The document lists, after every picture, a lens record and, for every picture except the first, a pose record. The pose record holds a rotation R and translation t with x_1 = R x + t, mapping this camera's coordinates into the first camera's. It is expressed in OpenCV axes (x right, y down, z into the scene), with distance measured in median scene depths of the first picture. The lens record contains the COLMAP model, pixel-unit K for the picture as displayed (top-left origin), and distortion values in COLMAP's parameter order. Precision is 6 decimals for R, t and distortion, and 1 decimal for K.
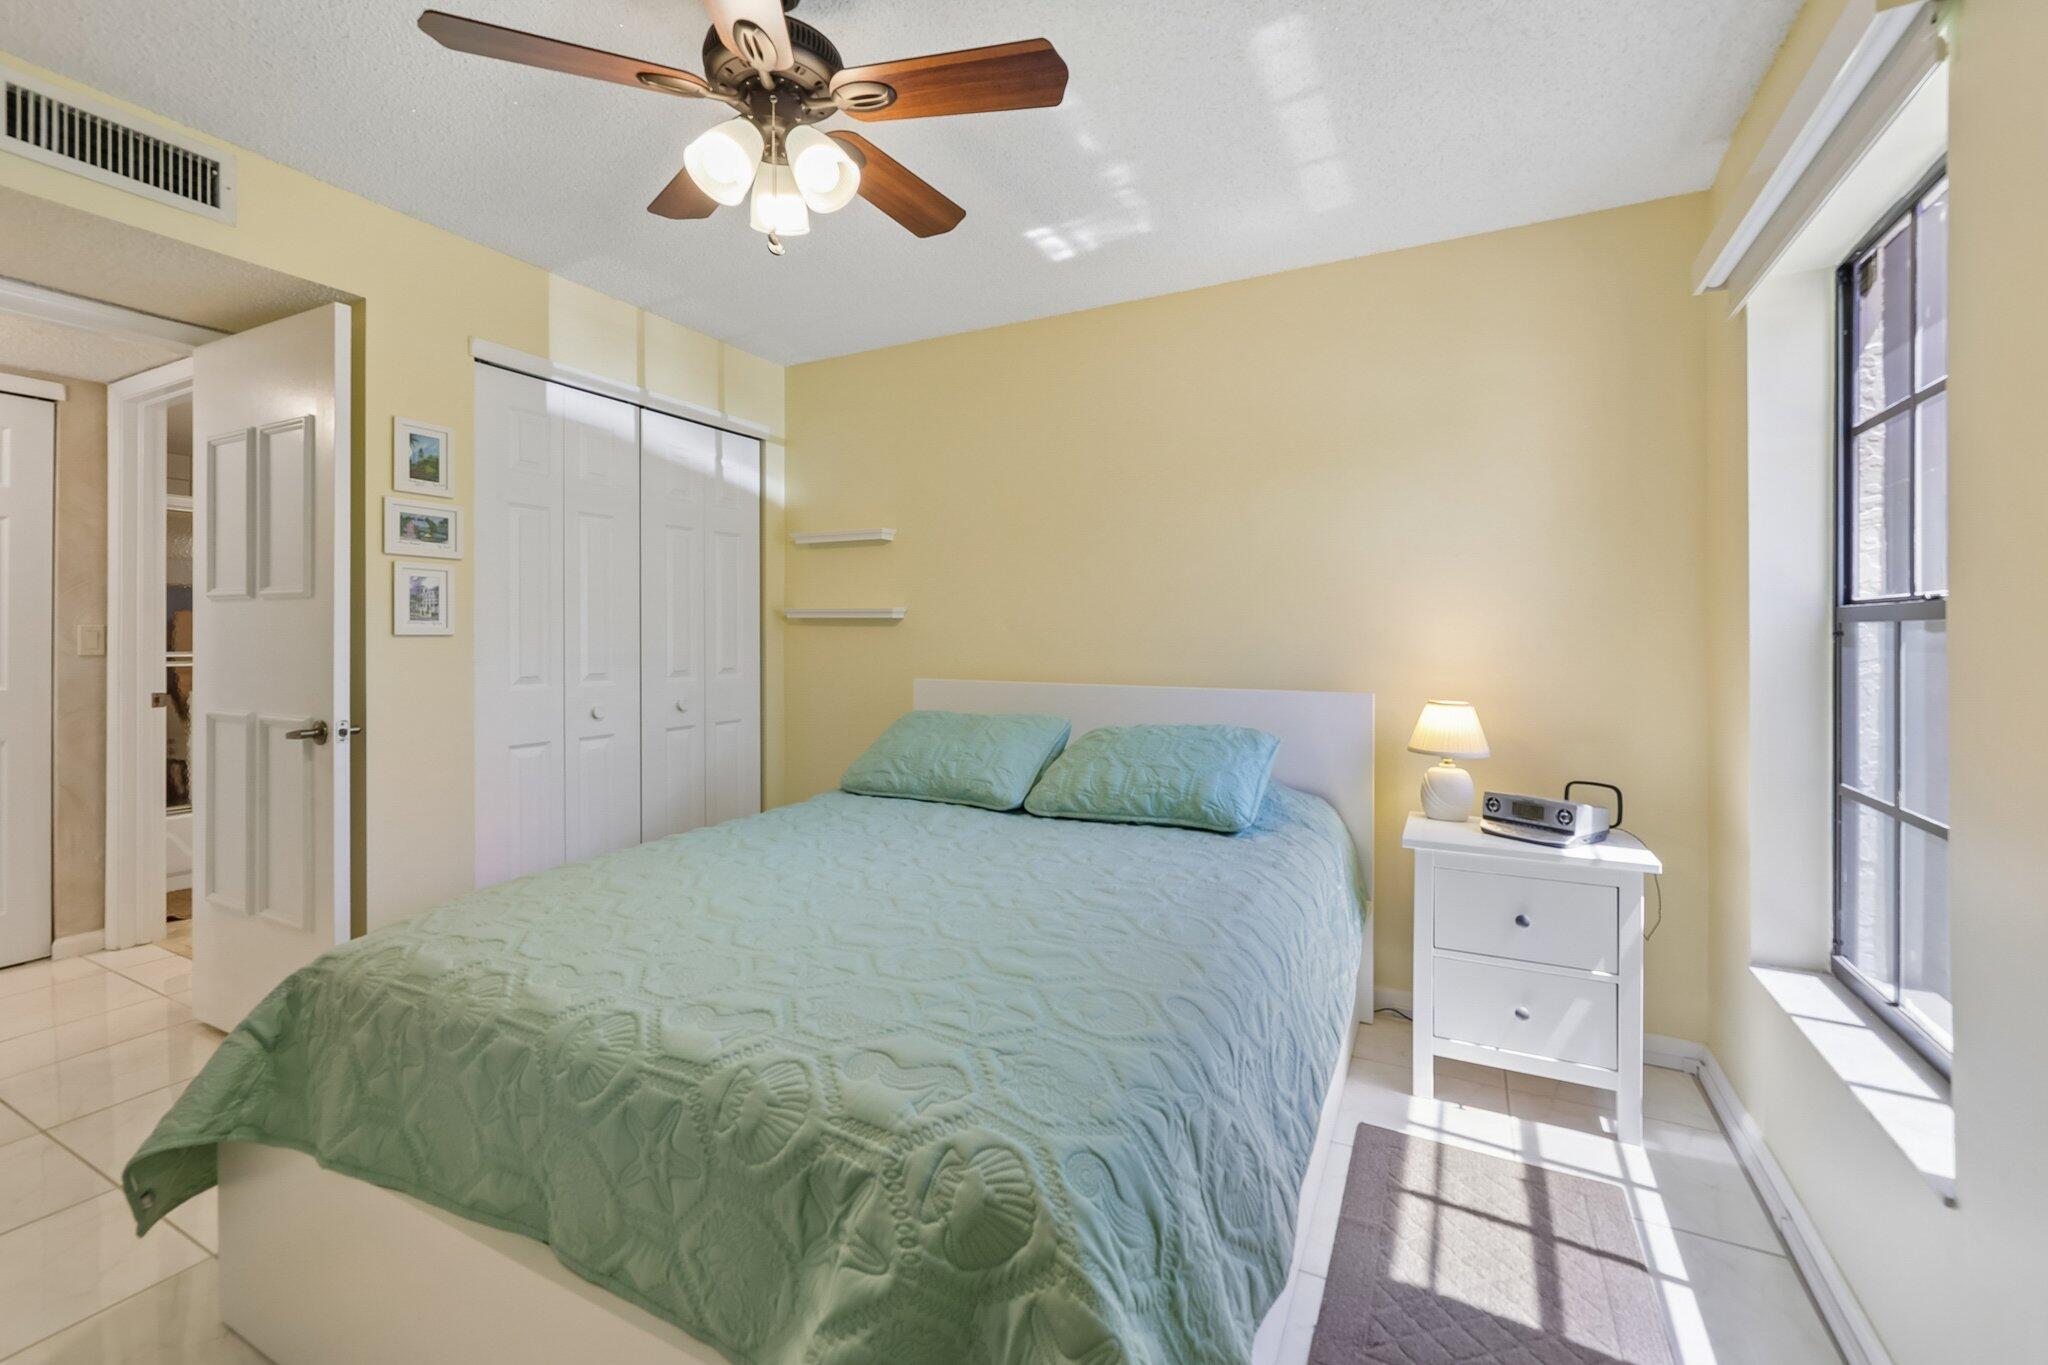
lens RADIAL K [[834.5, 0, 1029.4], [0, 834.5, 649.6], [0, 0, 1]] dist [0.001020, 0.000124]
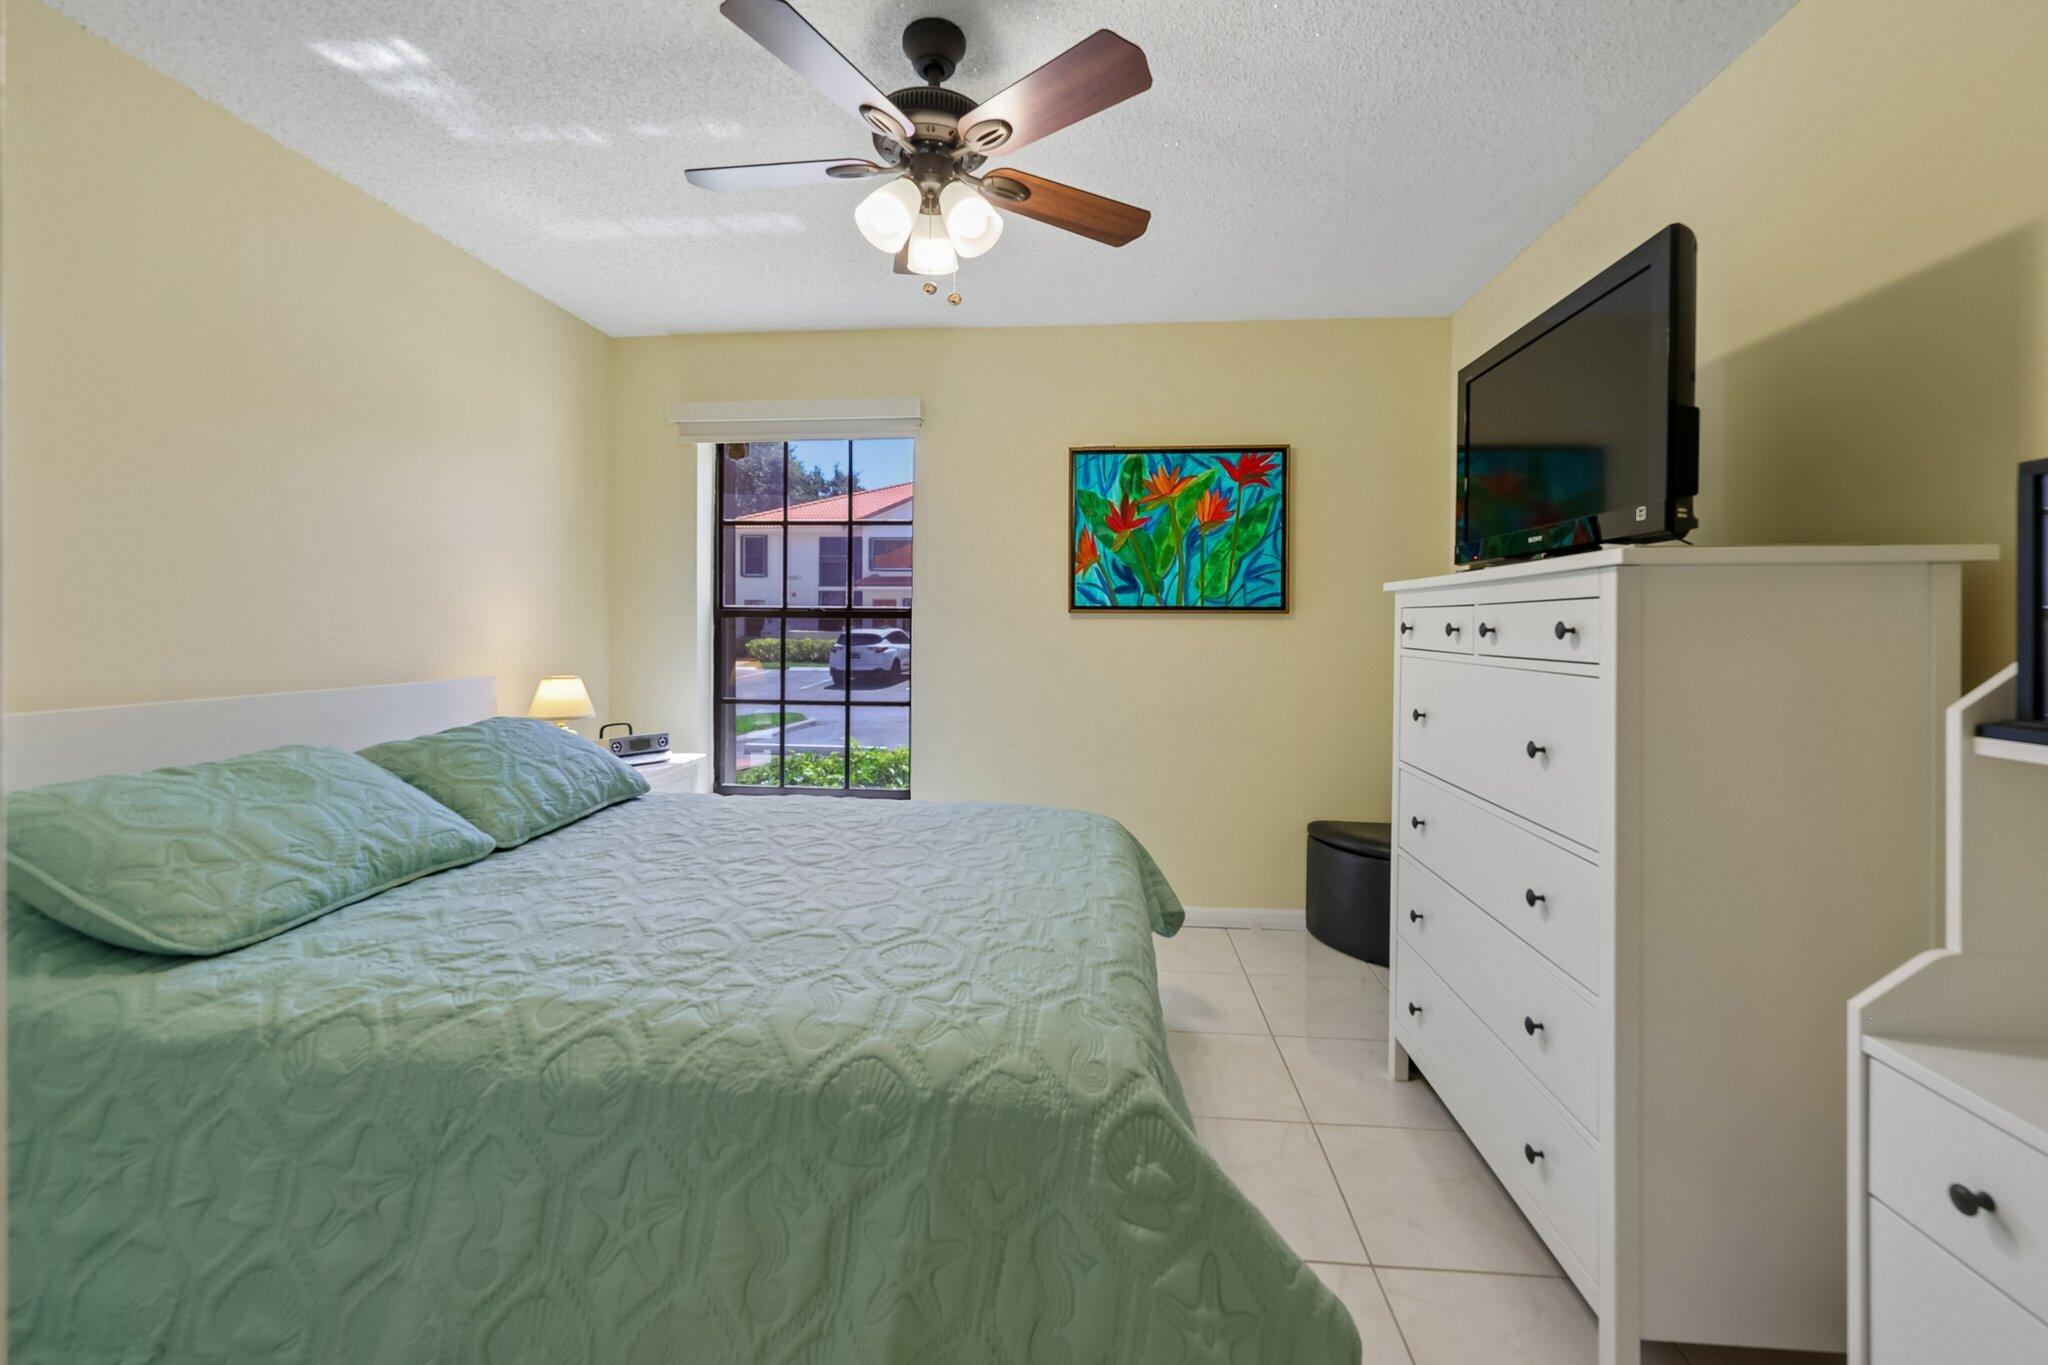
lens RADIAL K [[834.5, 0, 1029.4], [0, 834.5, 649.6], [0, 0, 1]] dist [0.001020, 0.000124]
pose [[-0.363704, -0.031899, 0.930968, -0.923732], [0.007543, 0.999280, 0.037186, -0.016485], [-0.931484, 0.020547, -0.363201, 0.840747]]
